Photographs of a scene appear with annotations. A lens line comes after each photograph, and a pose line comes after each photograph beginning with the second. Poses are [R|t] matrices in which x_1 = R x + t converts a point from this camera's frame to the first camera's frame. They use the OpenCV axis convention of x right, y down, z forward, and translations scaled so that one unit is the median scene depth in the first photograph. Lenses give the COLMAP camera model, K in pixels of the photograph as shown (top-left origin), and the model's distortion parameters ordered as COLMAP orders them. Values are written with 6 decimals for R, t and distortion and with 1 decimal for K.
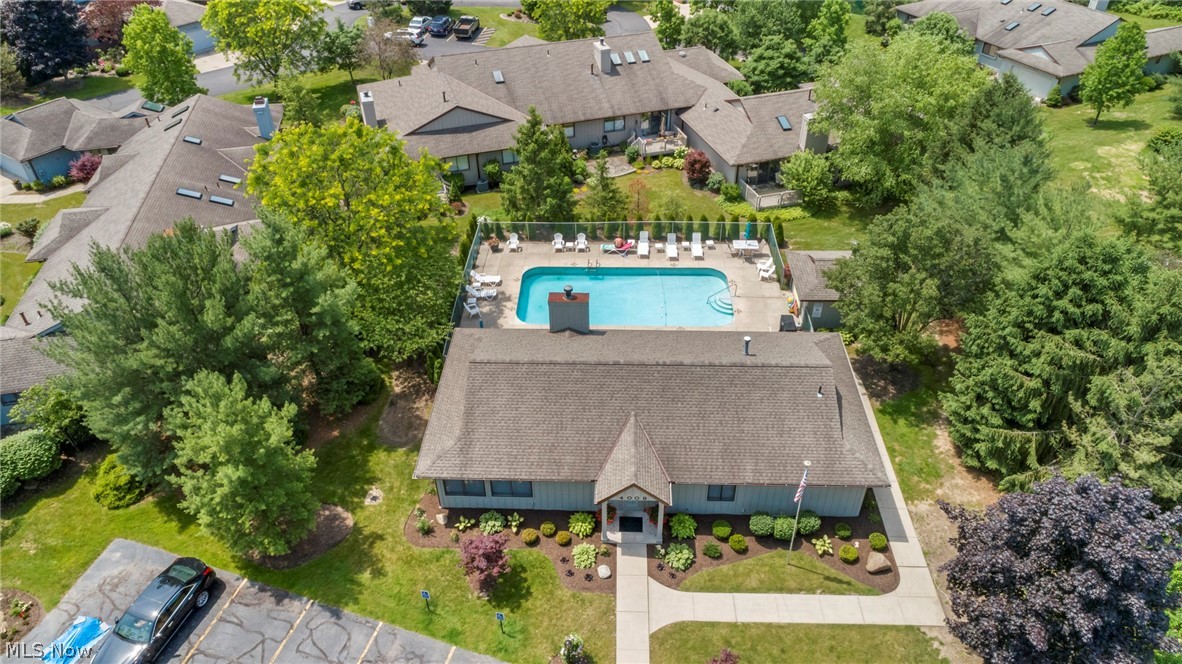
lens RADIAL K [[809.7, 0, 592.5], [0, 809.7, 328.6], [0, 0, 1]] dist [-0.009215, -0.002991]
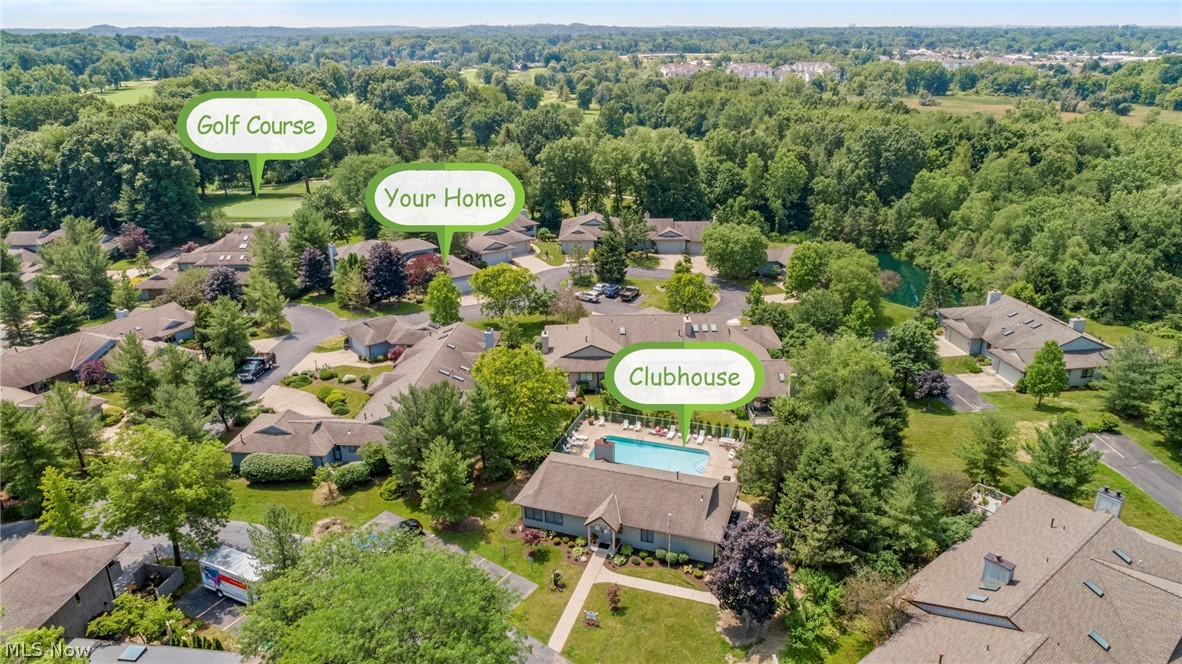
lens RADIAL K [[809.7, 0, 592.5], [0, 809.7, 328.6], [0, 0, 1]] dist [-0.009215, -0.002991]
pose [[0.958881, 0.109478, -0.261841, 0.330819], [-0.177841, 0.950784, -0.253736, 0.157708], [0.221176, 0.289869, 0.931159, -0.741064]]
